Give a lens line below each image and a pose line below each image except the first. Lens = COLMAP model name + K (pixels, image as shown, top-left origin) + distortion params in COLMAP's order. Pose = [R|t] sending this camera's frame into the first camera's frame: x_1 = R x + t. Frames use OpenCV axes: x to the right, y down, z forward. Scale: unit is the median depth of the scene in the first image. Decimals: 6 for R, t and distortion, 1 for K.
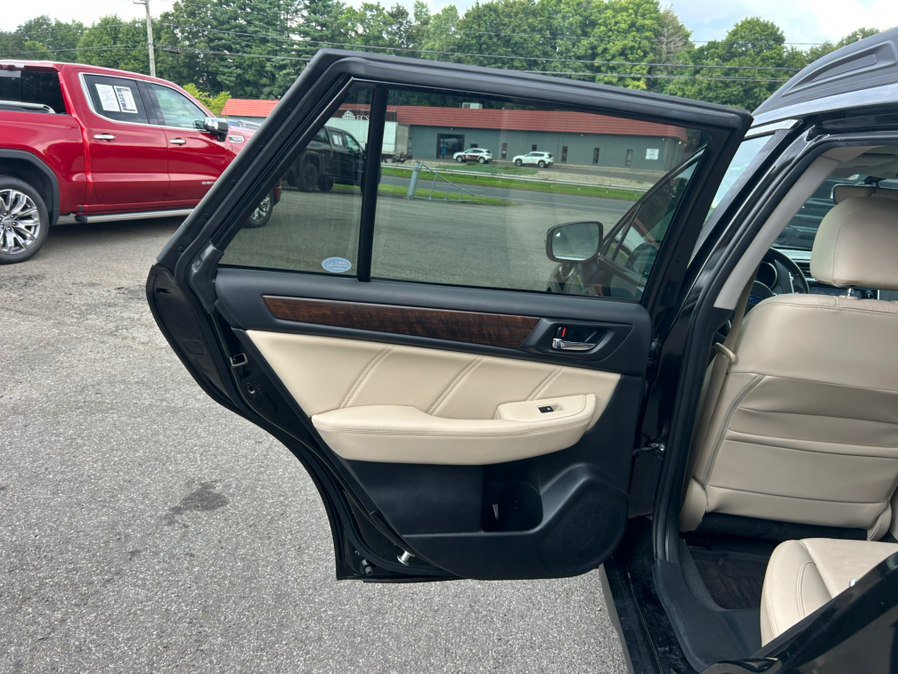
lens RADIAL K [[677.3, 0, 441.4], [0, 677.3, 340.4], [0, 0, 1]] dist [0.046887, -0.051094]
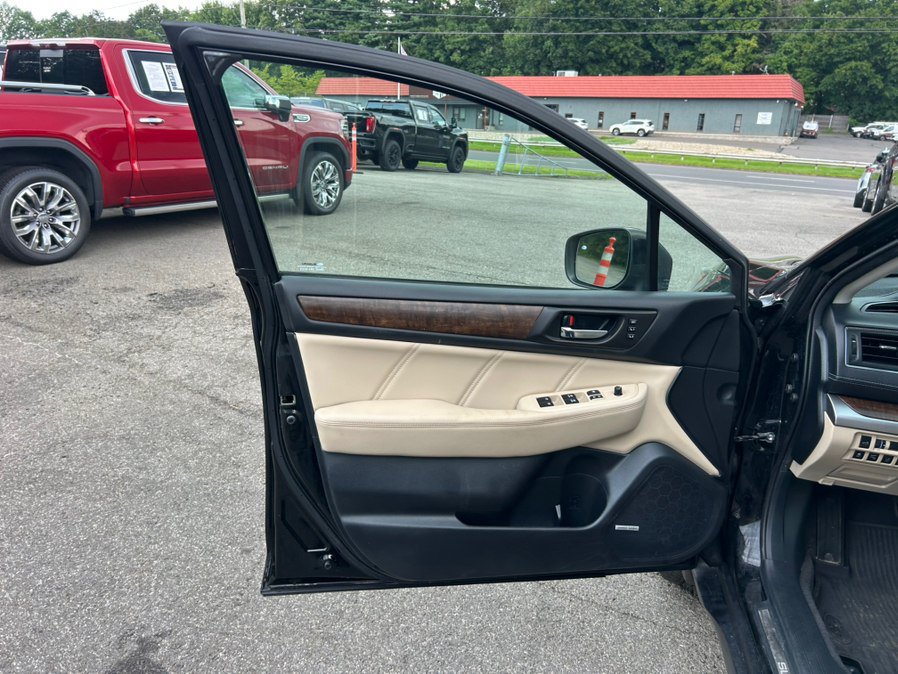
lens RADIAL K [[677.3, 0, 441.9], [0, 677.3, 335.2], [0, 0, 1]] dist [0.046887, -0.051094]
pose [[0.991164, 0.009340, -0.132315, 0.003685], [-0.005463, 0.999546, 0.029633, -0.015078], [0.132532, -0.028648, 0.990765, 0.052606]]
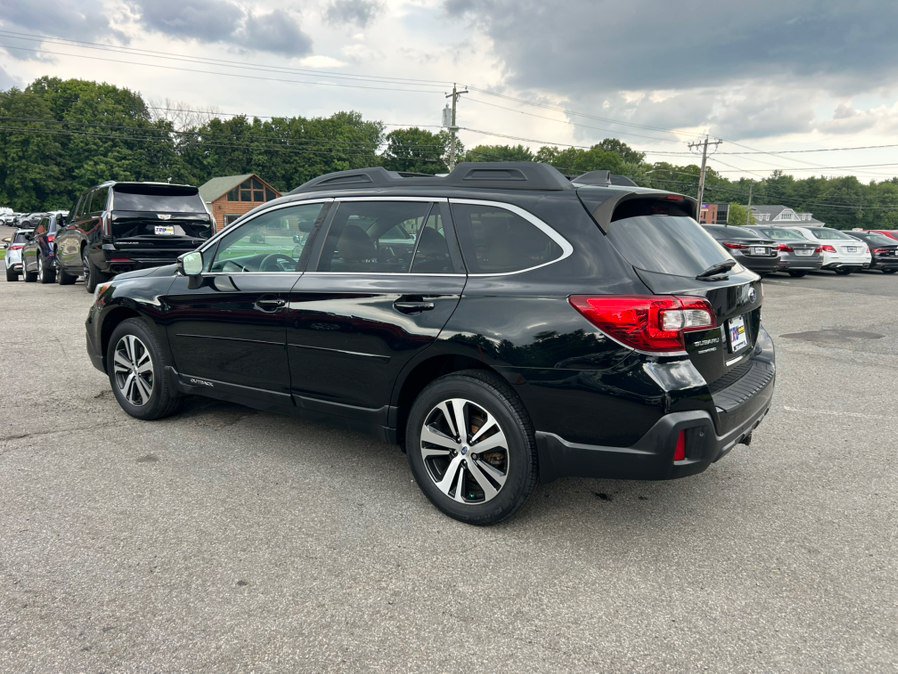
lens RADIAL K [[677.3, 0, 449.1], [0, 677.3, 343.0], [0, 0, 1]] dist [0.046887, -0.051094]
pose [[0.514623, -0.212793, 0.830592, -0.110884], [0.257008, 0.962455, 0.087338, 0.006279], [-0.817992, 0.168523, 0.549991, -0.047264]]
